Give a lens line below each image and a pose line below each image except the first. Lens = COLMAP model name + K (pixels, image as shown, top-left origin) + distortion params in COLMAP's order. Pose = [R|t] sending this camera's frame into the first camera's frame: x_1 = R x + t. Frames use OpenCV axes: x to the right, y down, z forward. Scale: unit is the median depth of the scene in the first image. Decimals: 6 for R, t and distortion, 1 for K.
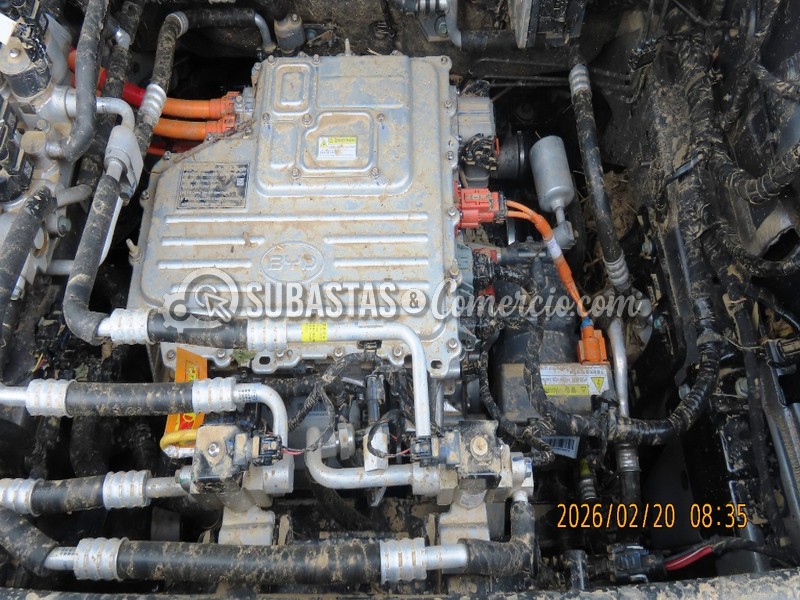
lens RADIAL K [[628.5, 0, 390.3], [0, 628.5, 259.6], [0, 0, 1]] dist [0.011717, 0.000350]
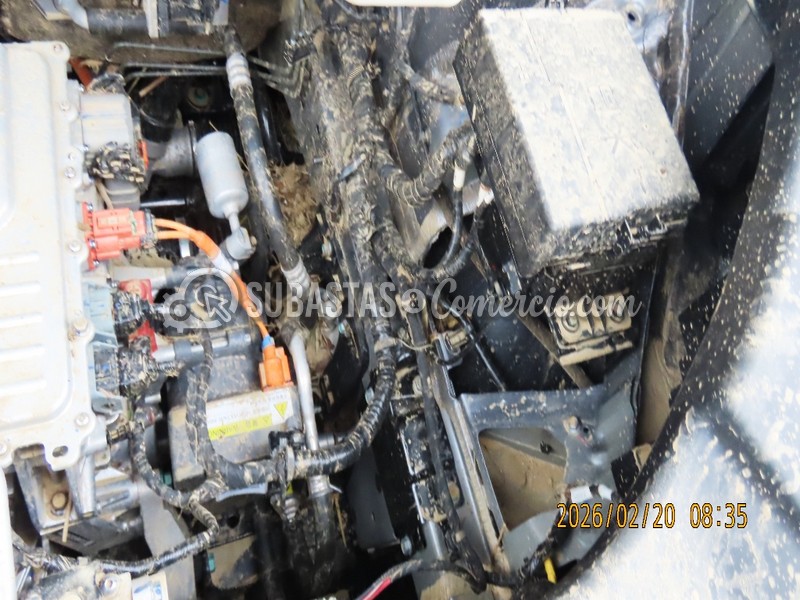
lens RADIAL K [[628.5, 0, 390.3], [0, 628.5, 259.6], [0, 0, 1]] dist [0.011717, 0.000350]
pose [[0.909687, -0.110542, 0.400312, 0.131885], [0.089234, 0.993438, 0.071547, -0.075992], [-0.405594, -0.029364, 0.913582, 0.097092]]
